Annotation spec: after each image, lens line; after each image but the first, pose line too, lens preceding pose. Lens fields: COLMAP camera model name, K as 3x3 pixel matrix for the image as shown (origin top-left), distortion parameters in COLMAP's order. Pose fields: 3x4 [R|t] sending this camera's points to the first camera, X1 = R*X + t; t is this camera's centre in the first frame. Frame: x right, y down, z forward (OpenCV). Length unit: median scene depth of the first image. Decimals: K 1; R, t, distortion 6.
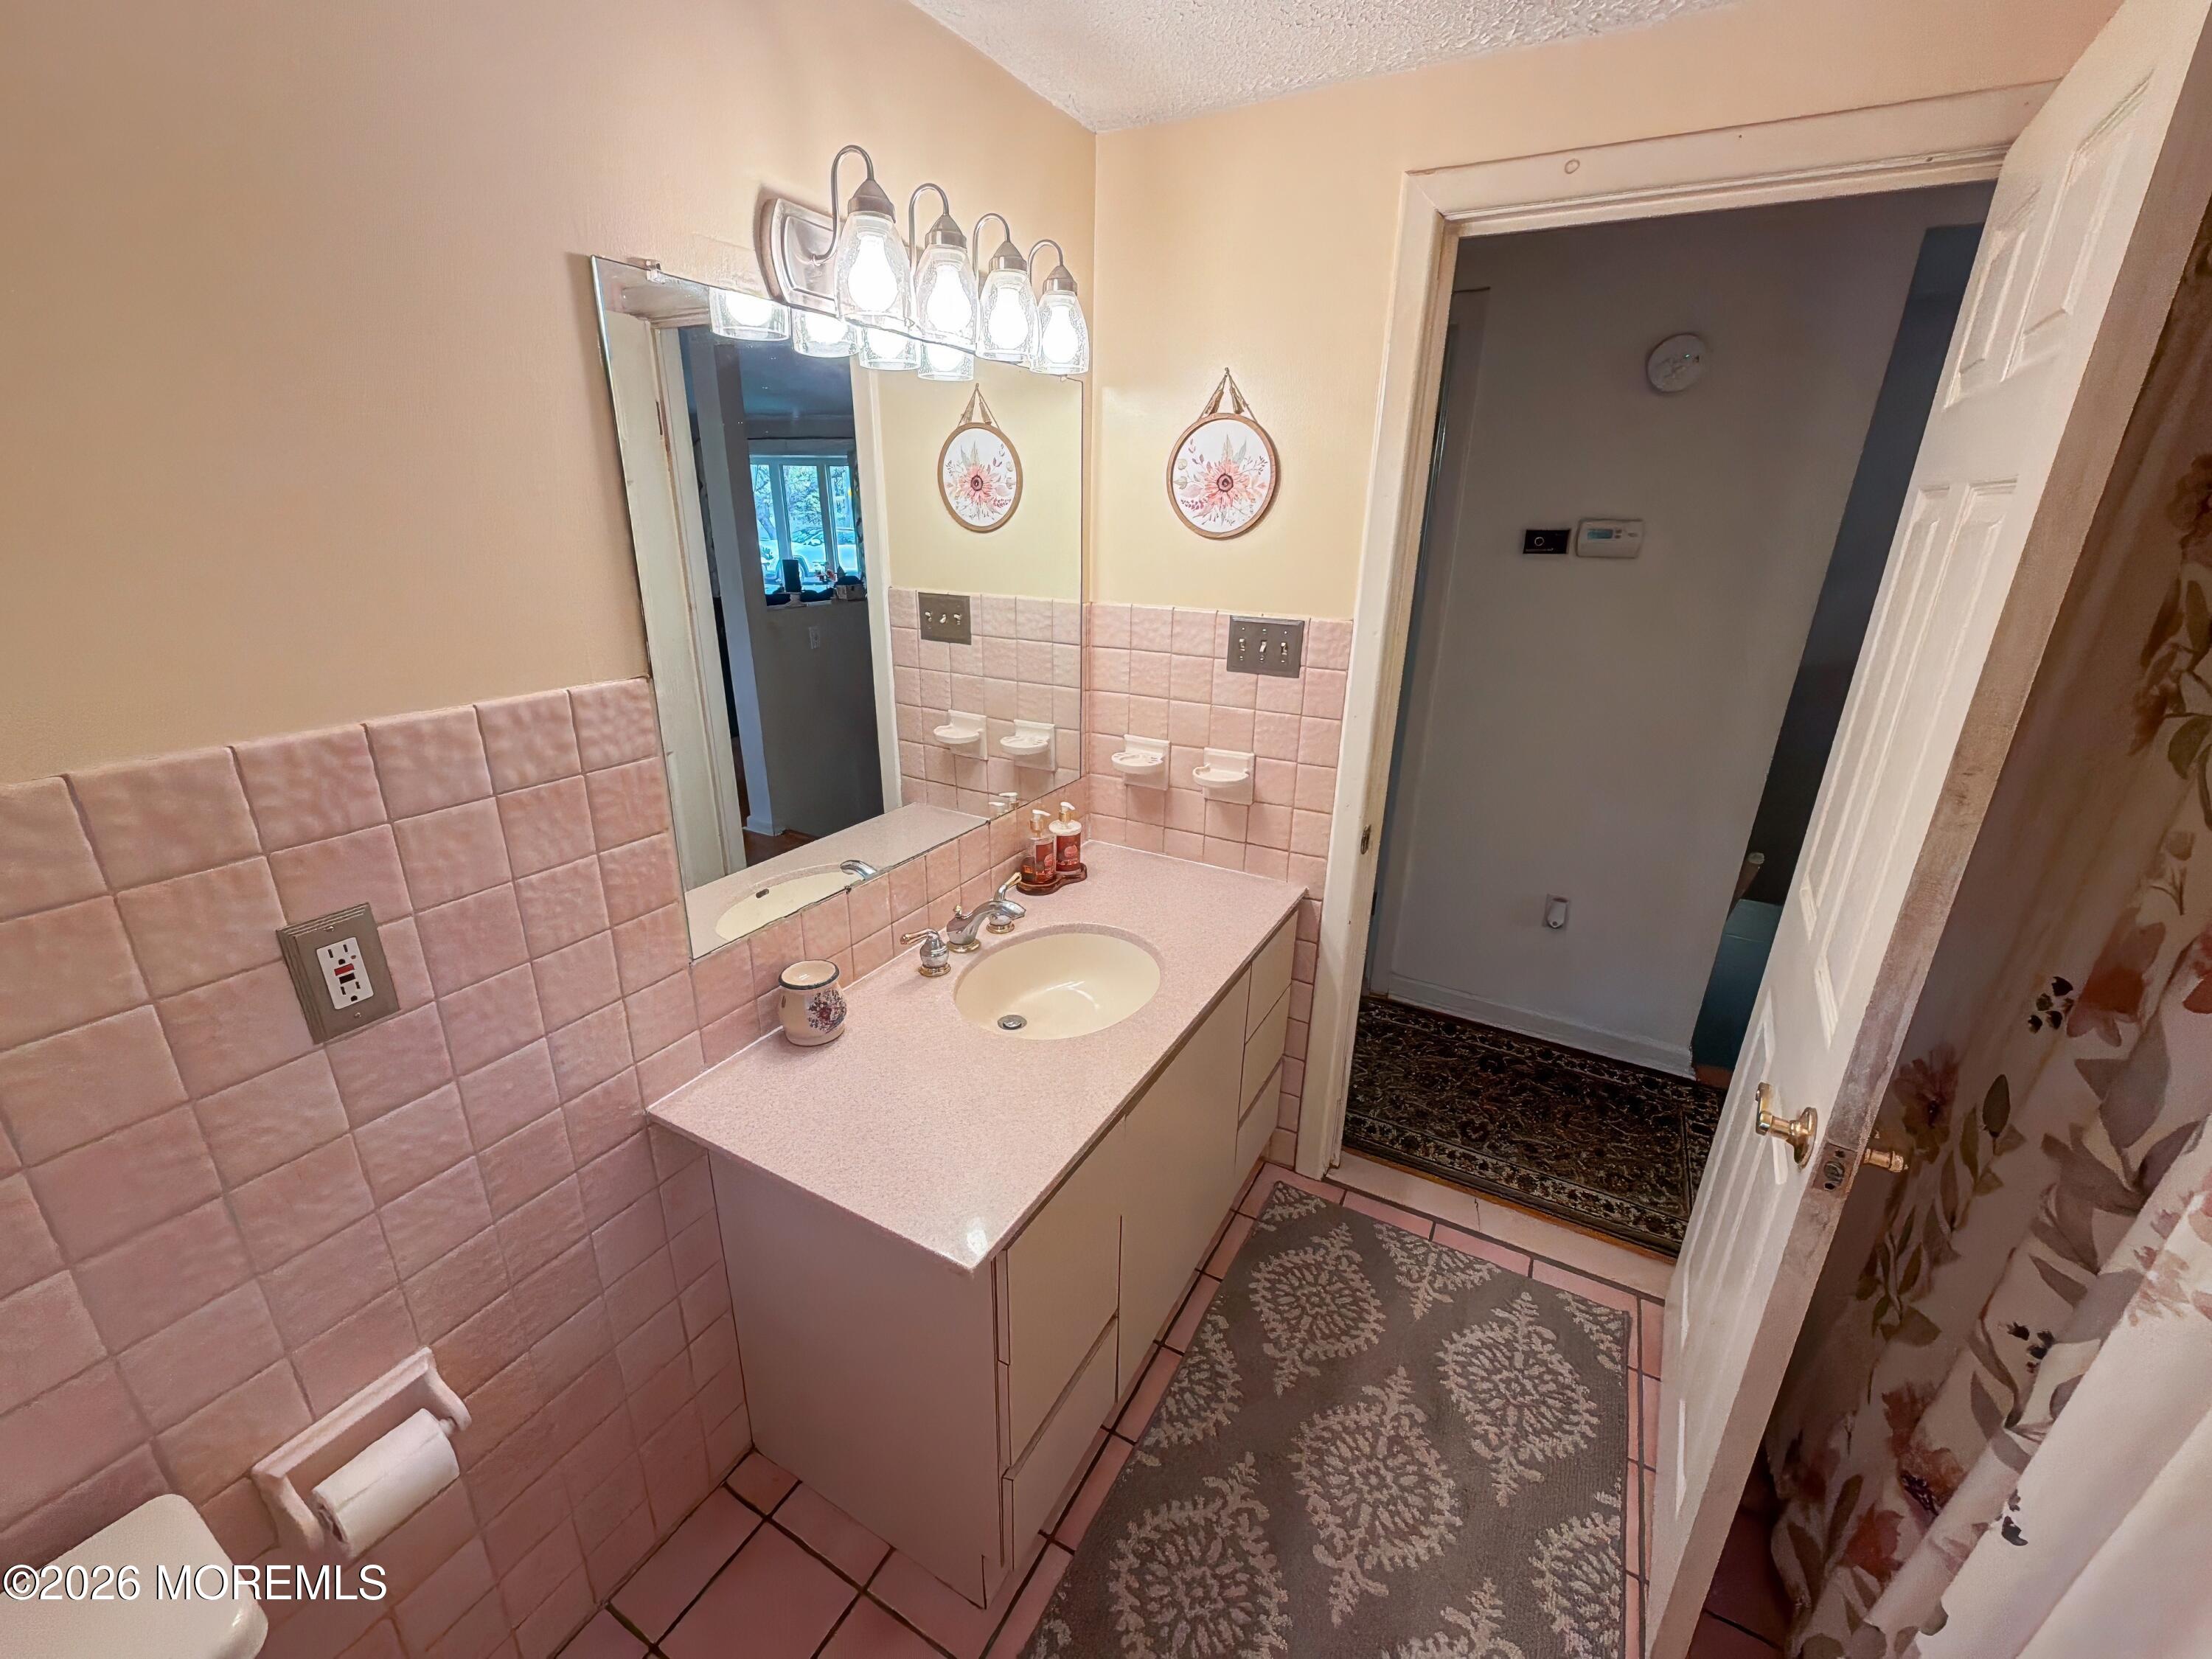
lens RADIAL K [[903.6, 0, 1092.9], [0, 903.6, 827.0], [0, 0, 1]] dist [-0.000962, -0.000348]
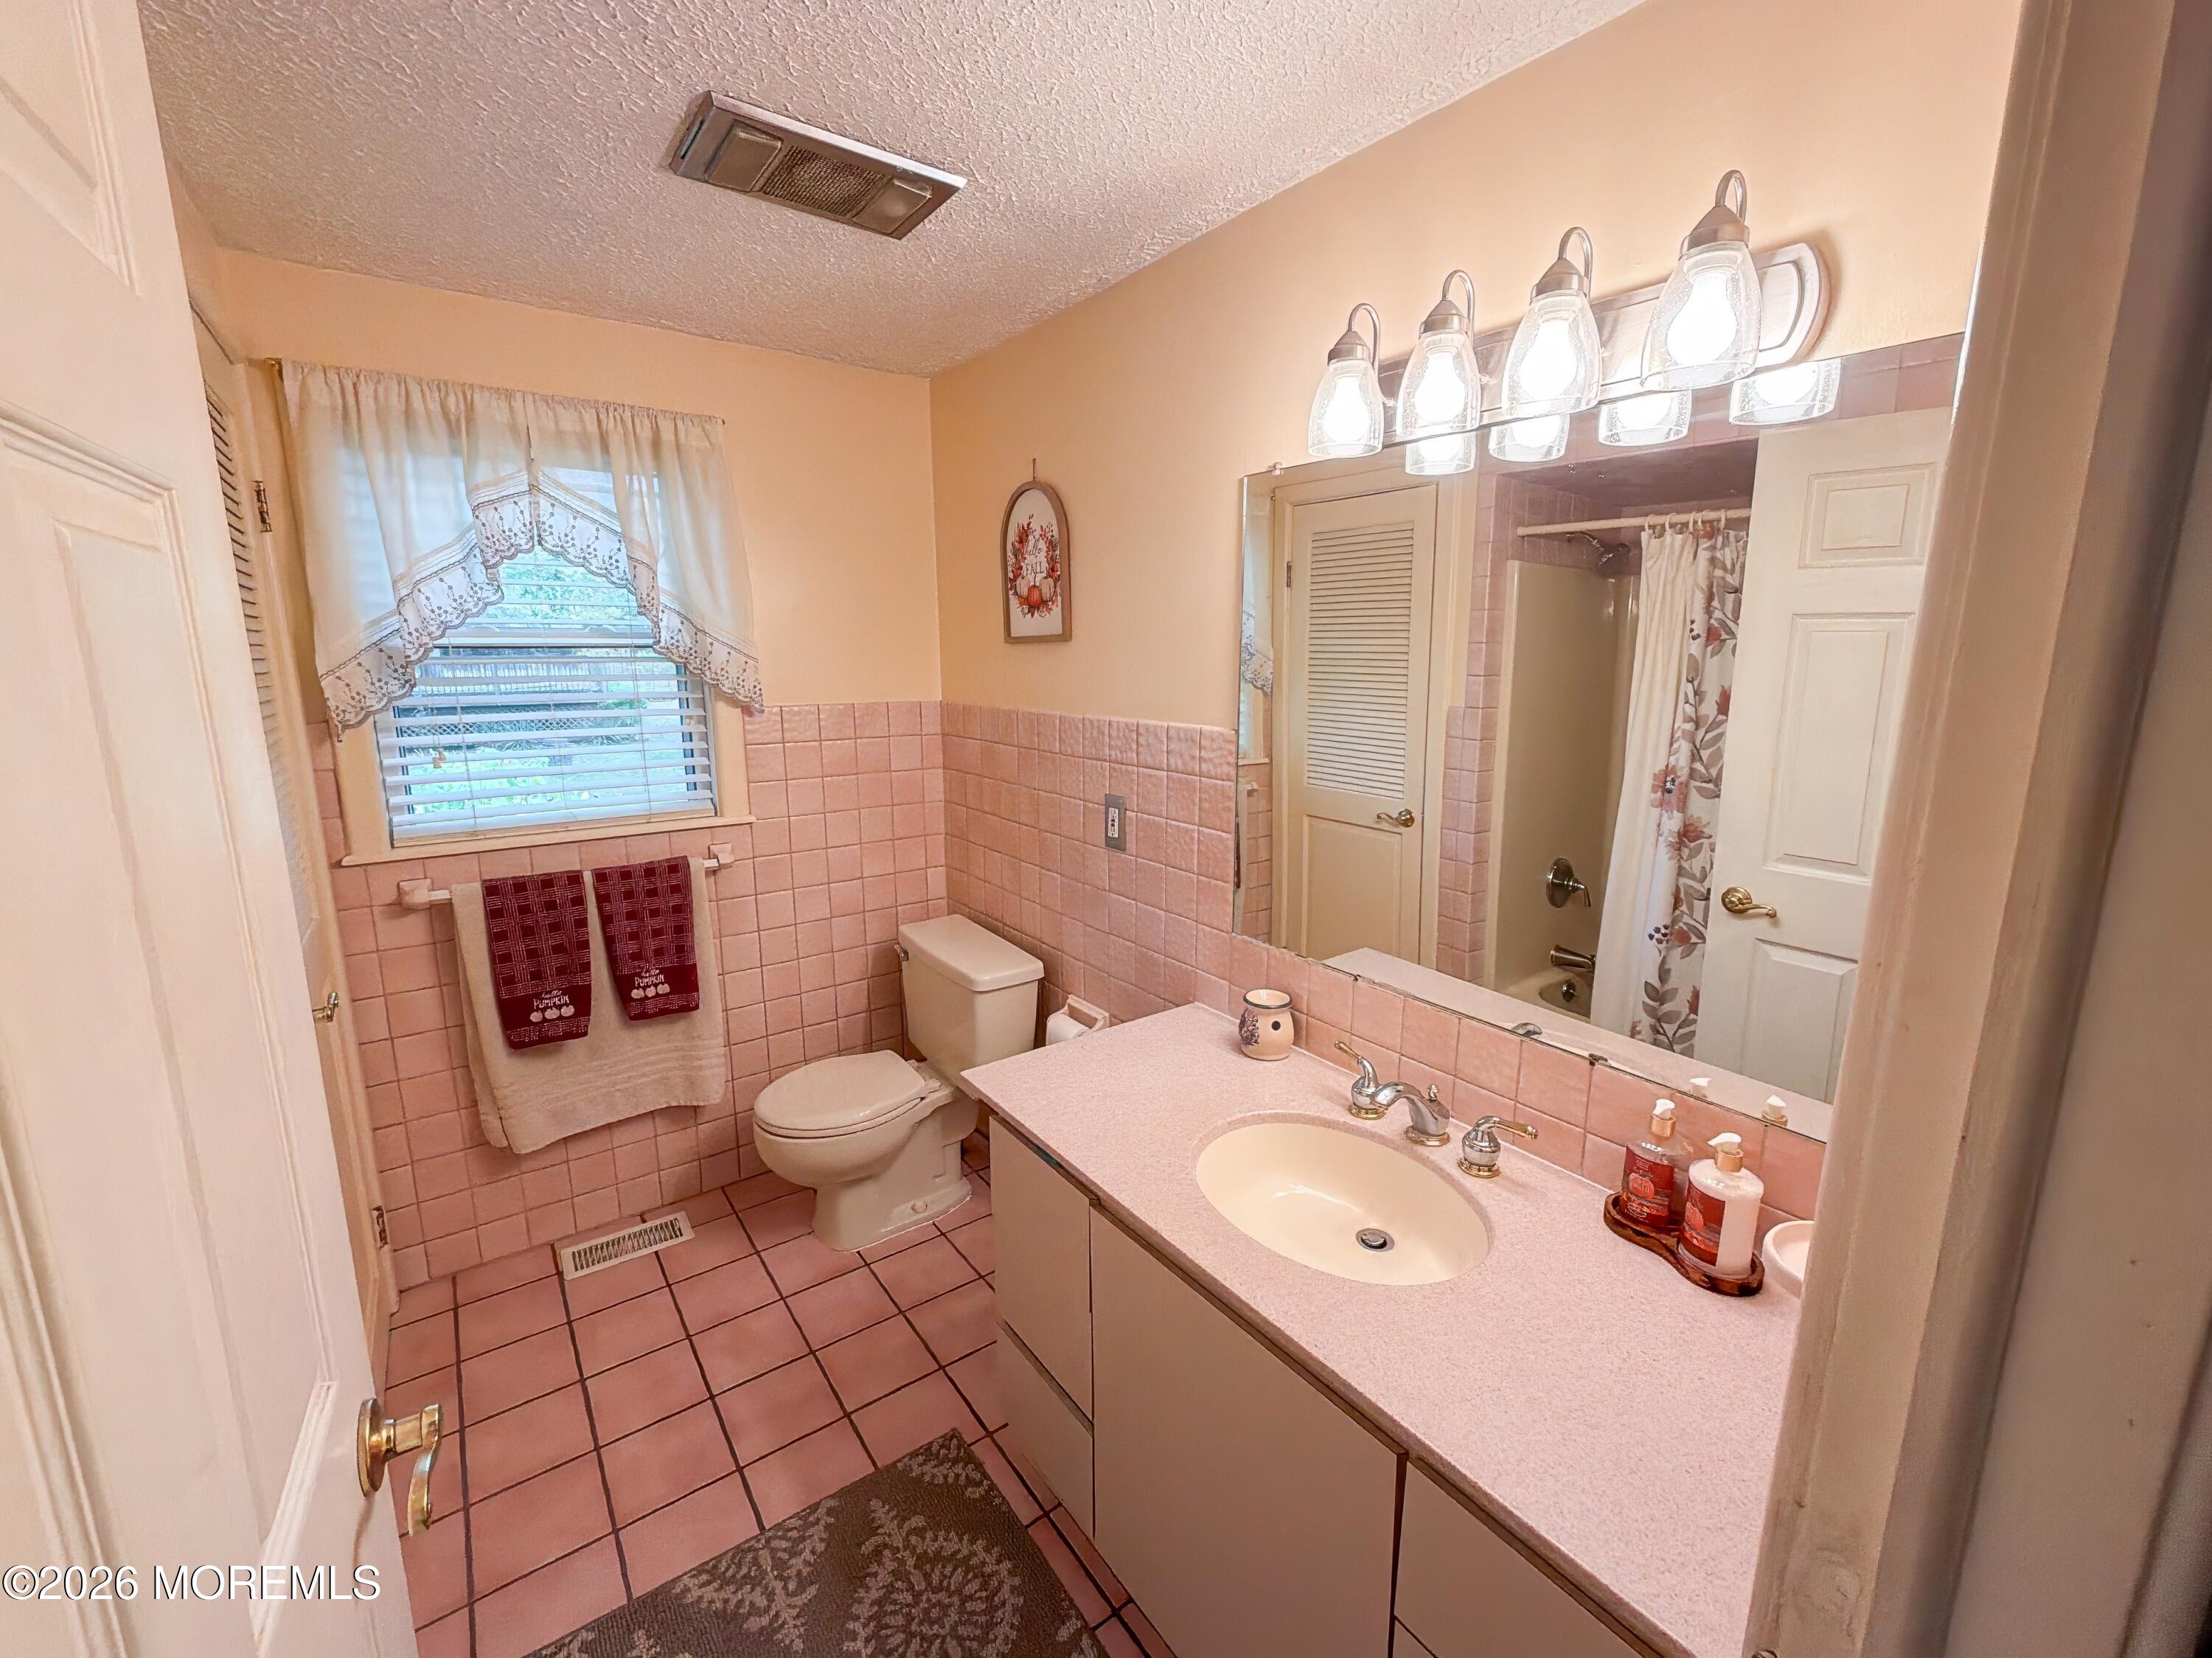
lens RADIAL K [[903.5, 0, 1093.4], [0, 903.5, 822.9], [0, 0, 1]] dist [-0.000962, -0.000348]
pose [[-0.414792, 0.155231, -0.896577, 0.826595], [-0.314506, 0.900151, 0.301353, -0.338125], [0.853835, 0.406977, -0.324554, 1.118363]]
